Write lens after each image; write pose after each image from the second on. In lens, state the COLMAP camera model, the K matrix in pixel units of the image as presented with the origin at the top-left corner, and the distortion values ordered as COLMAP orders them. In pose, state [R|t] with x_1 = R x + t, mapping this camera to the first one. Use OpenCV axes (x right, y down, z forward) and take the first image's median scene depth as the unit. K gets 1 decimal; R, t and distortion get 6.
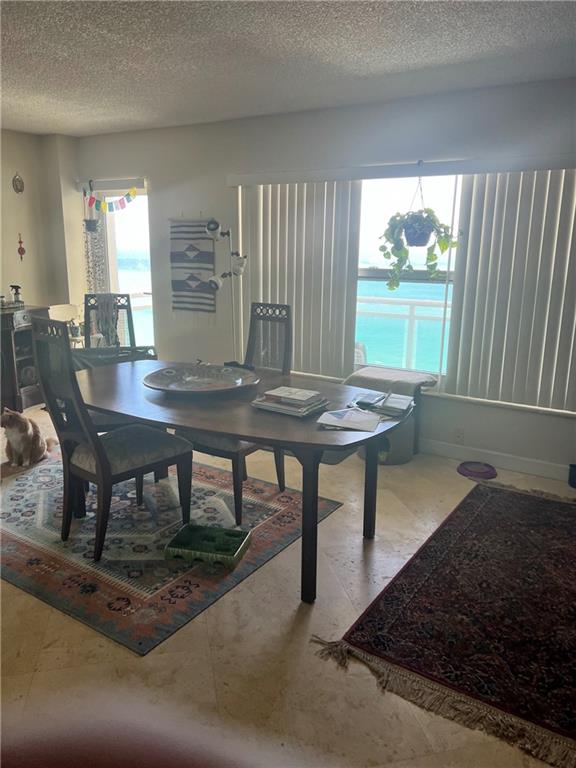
lens RADIAL K [[572.5, 0, 291.8], [0, 572.5, 380.4], [0, 0, 1]] dist [0.034255, -0.021043]
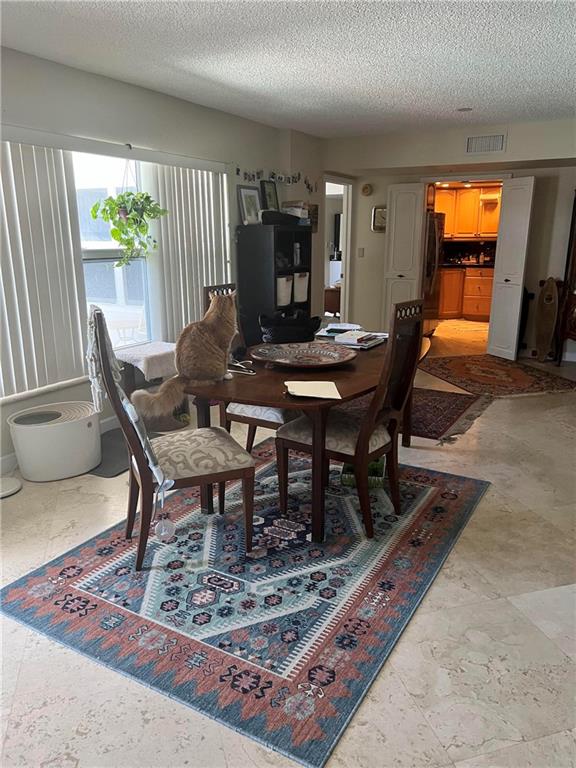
lens RADIAL K [[572.5, 0, 291.6], [0, 572.5, 388.2], [0, 0, 1]] dist [0.034255, -0.021043]
pose [[-0.056480, -0.275512, 0.959637, -1.059903], [0.224349, 0.933088, 0.281094, -0.219108], [-0.972871, 0.231170, 0.009110, 0.907716]]
